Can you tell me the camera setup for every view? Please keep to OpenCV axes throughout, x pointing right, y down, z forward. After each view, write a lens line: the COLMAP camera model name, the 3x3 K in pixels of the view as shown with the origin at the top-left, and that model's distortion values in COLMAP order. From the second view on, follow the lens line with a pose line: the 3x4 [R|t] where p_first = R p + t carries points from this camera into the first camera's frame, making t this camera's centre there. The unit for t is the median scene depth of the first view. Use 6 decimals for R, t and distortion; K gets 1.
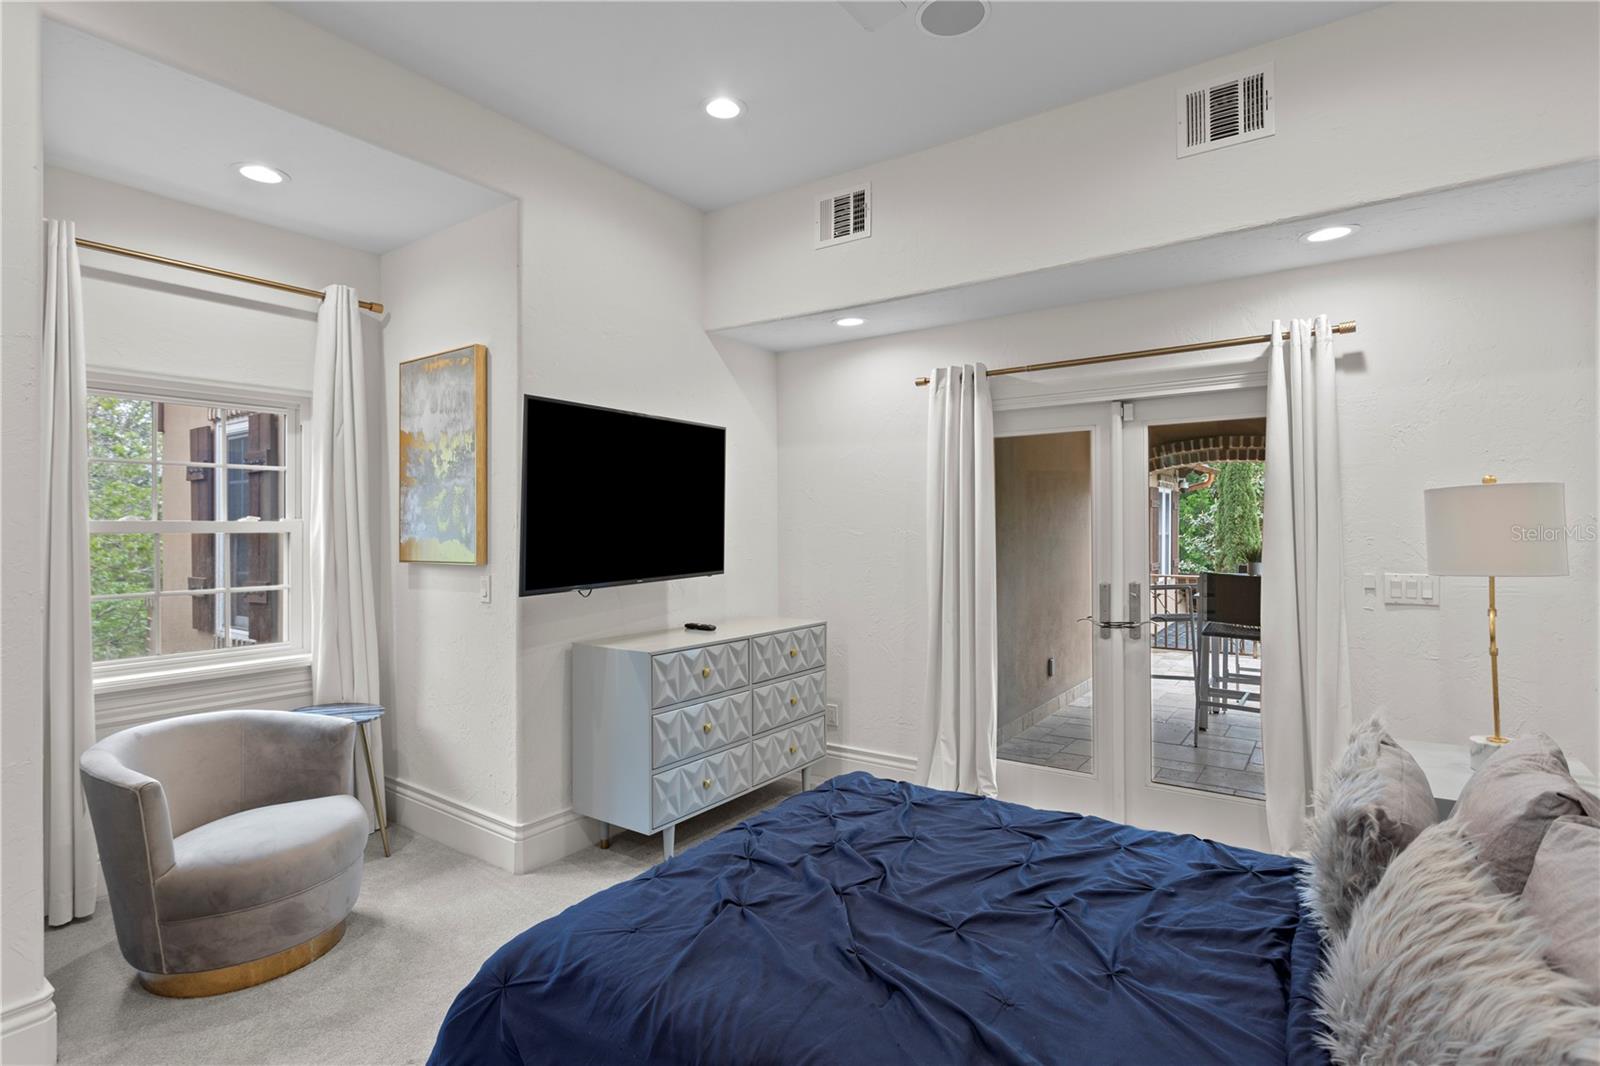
lens RADIAL K [[807.9, 0, 801.0], [0, 807.9, 517.6], [0, 0, 1]] dist [-0.003910, 0.000515]
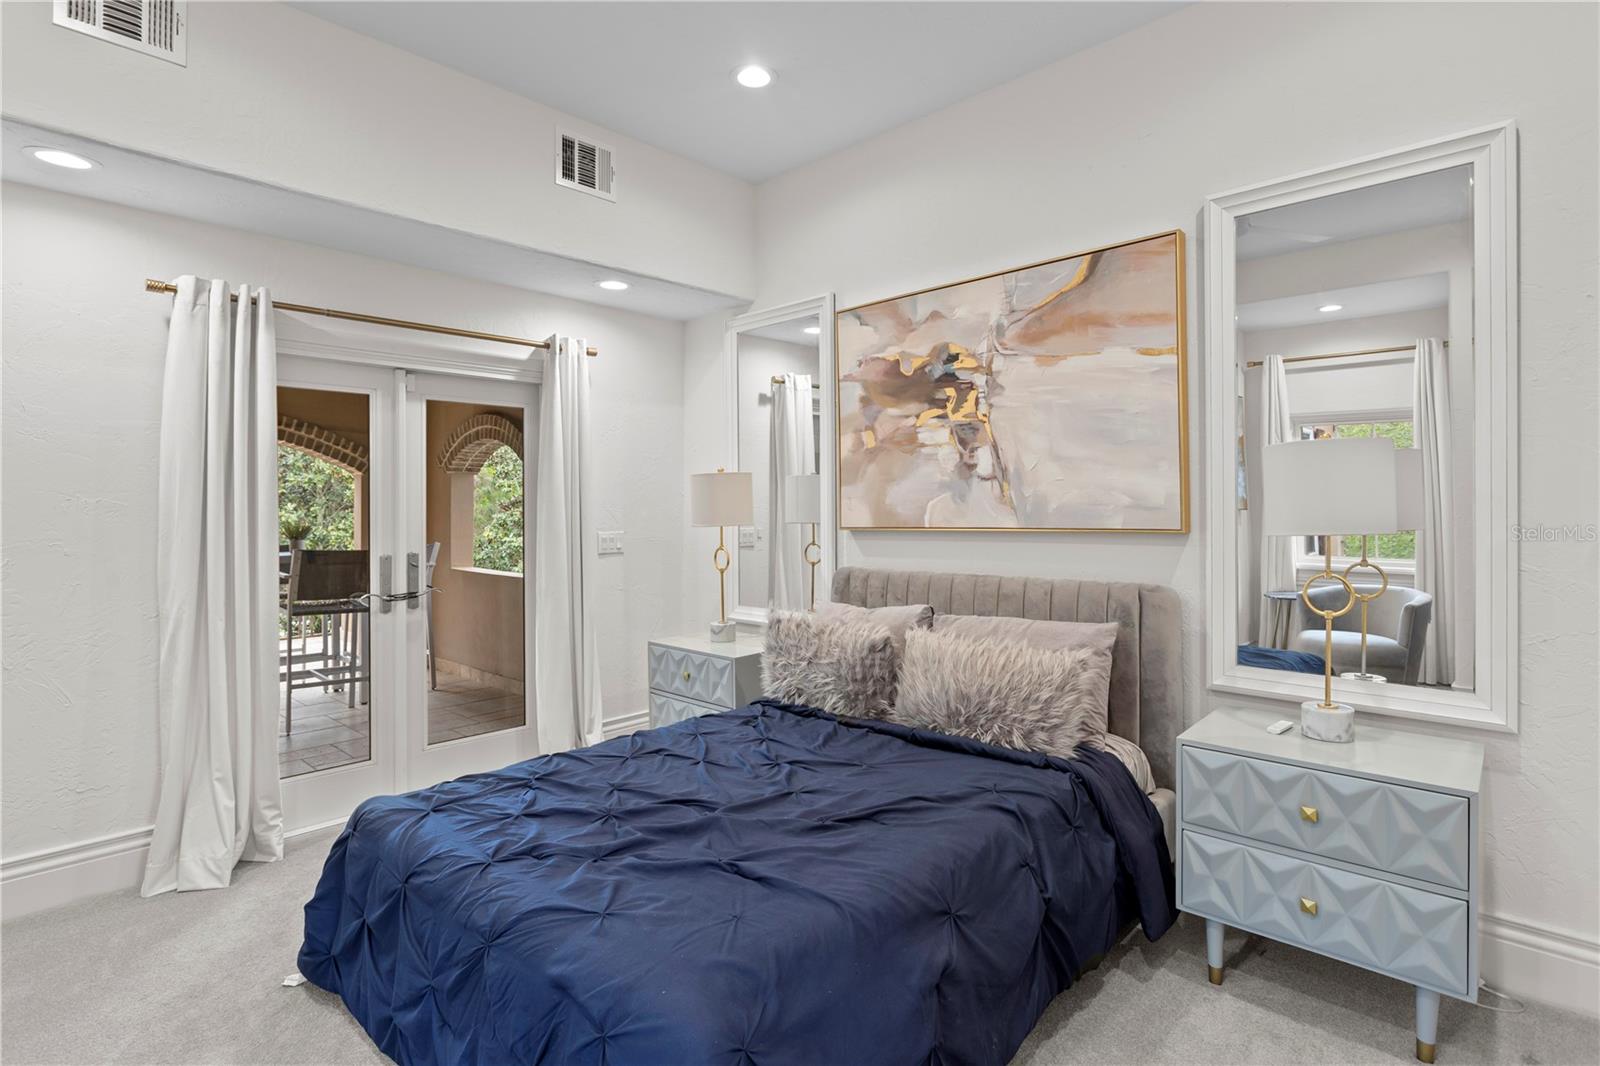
lens RADIAL K [[807.9, 0, 801.0], [0, 807.9, 517.6], [0, 0, 1]] dist [-0.003910, 0.000515]
pose [[0.121918, -0.003780, 0.992533, -0.602513], [-0.005526, 0.999975, 0.004487, 0.032932], [-0.992525, -0.006032, 0.121894, 0.455222]]
